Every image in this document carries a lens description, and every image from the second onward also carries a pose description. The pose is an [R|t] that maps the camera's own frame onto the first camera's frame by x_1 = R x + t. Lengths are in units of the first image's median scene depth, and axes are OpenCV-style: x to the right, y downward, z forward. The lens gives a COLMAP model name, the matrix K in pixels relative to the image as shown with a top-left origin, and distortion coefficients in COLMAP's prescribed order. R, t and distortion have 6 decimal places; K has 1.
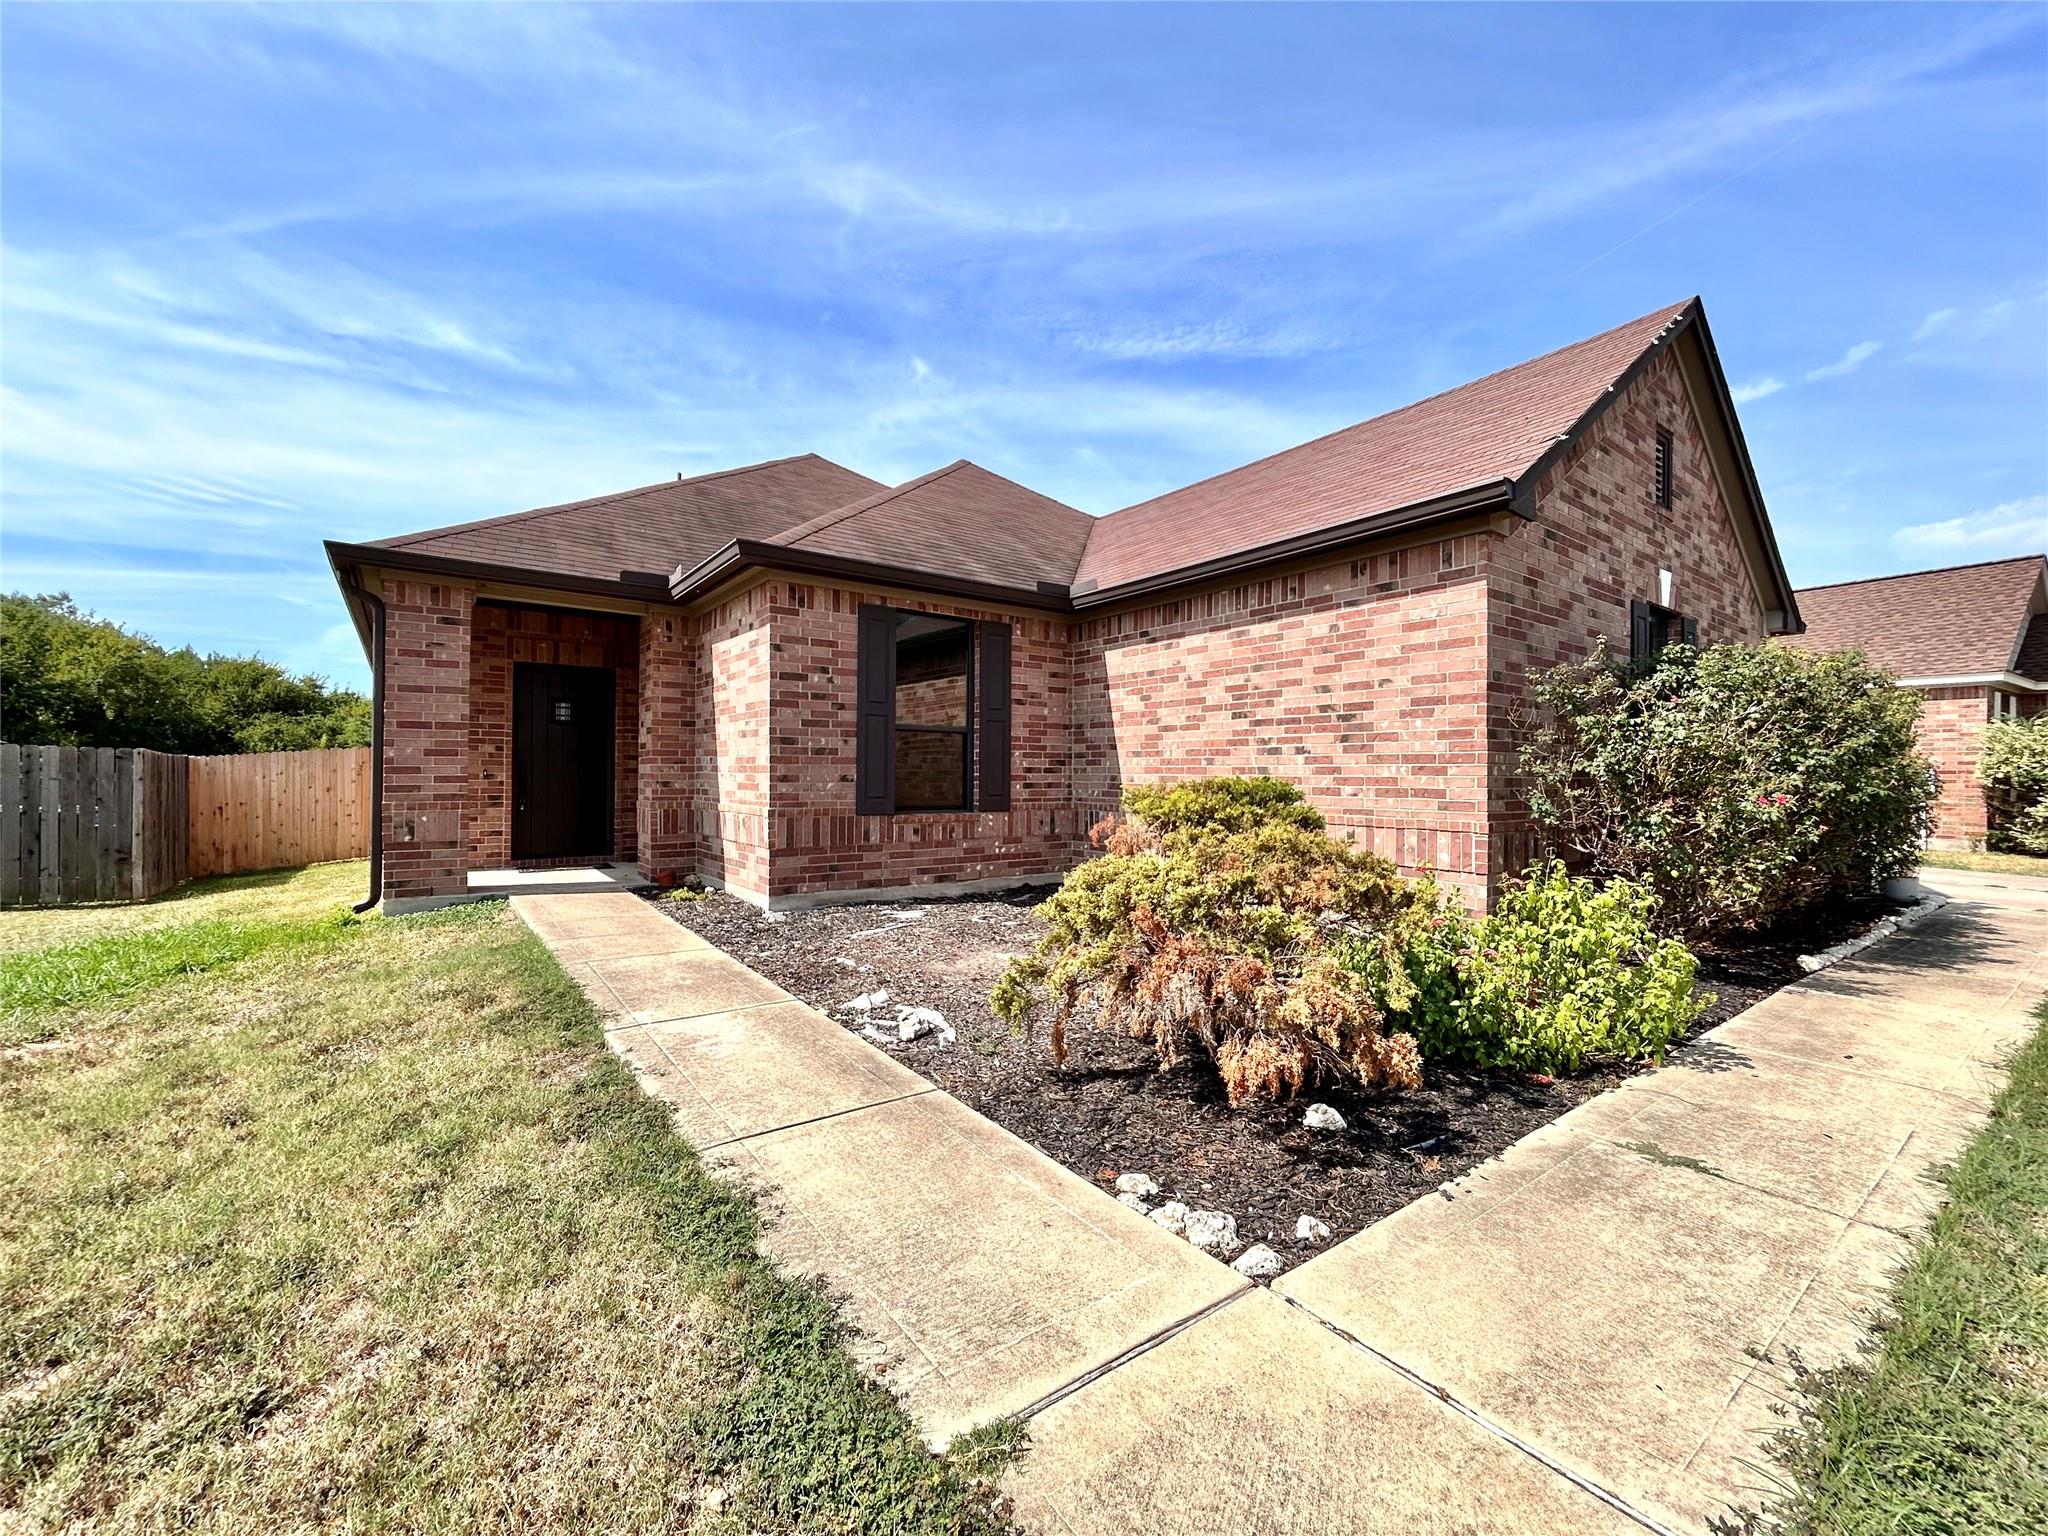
lens RADIAL K [[828.1, 0, 1026.8], [0, 828.1, 762.2], [0, 0, 1]] dist [-0.005983, 0.000035]
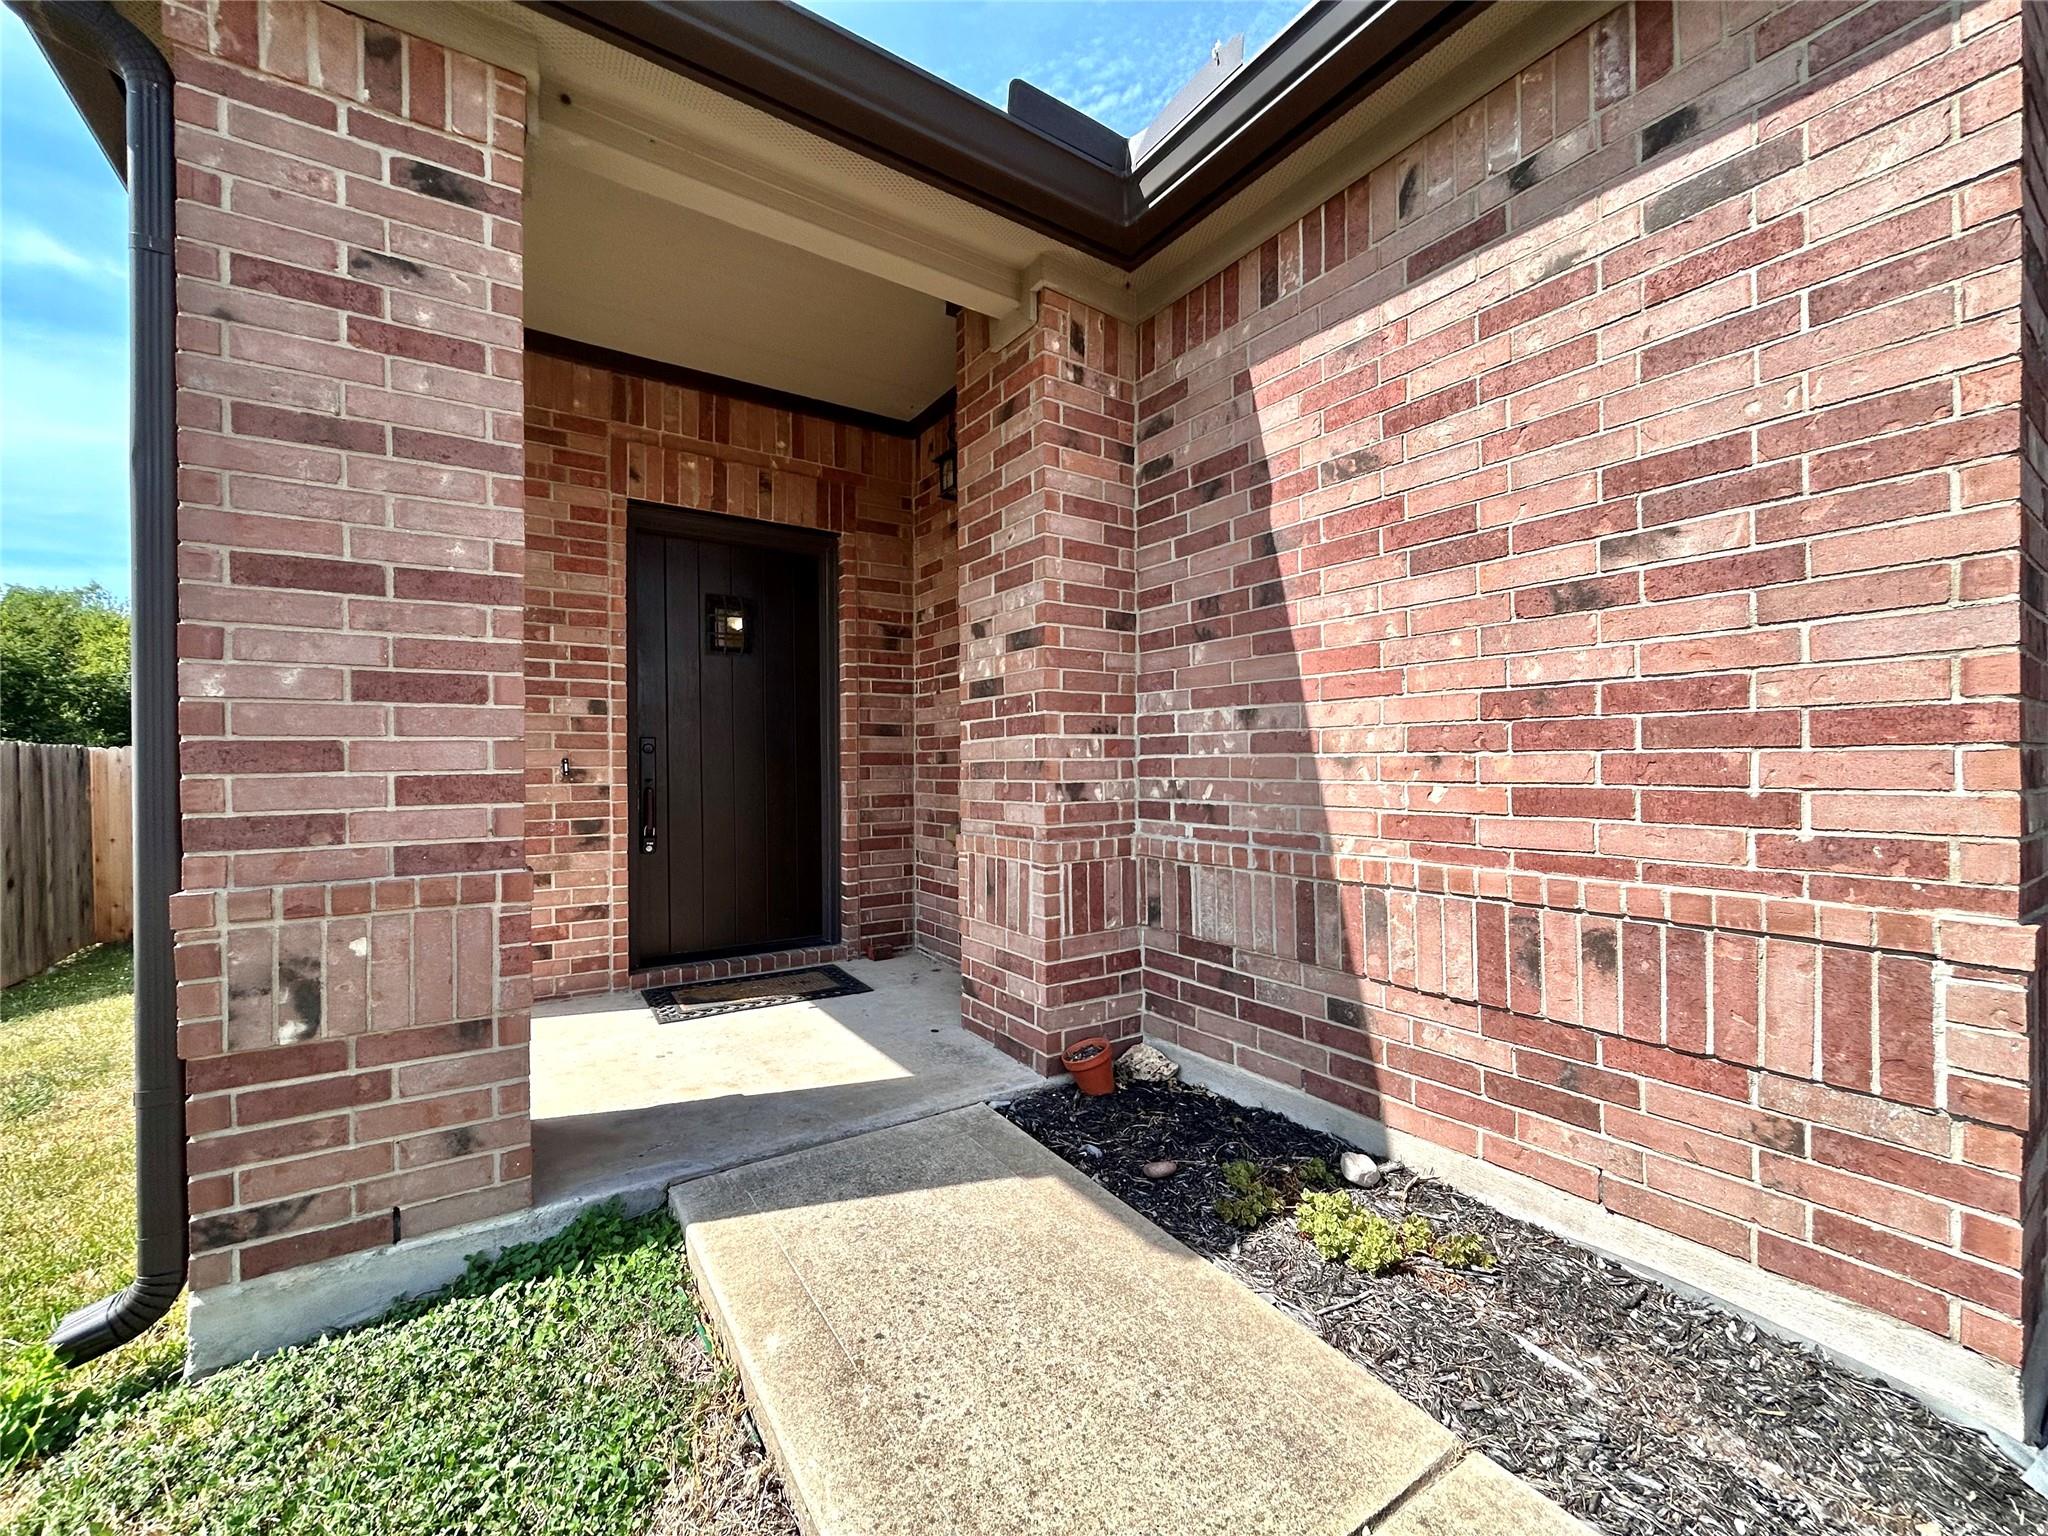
lens RADIAL K [[828.1, 0, 1021.7], [0, 828.1, 761.7], [0, 0, 1]] dist [-0.005983, 0.000035]
pose [[0.998421, -0.015329, -0.054035, -0.102375], [0.016064, 0.999784, 0.013195, 0.002124], [0.053821, -0.014042, 0.998452, 0.151355]]
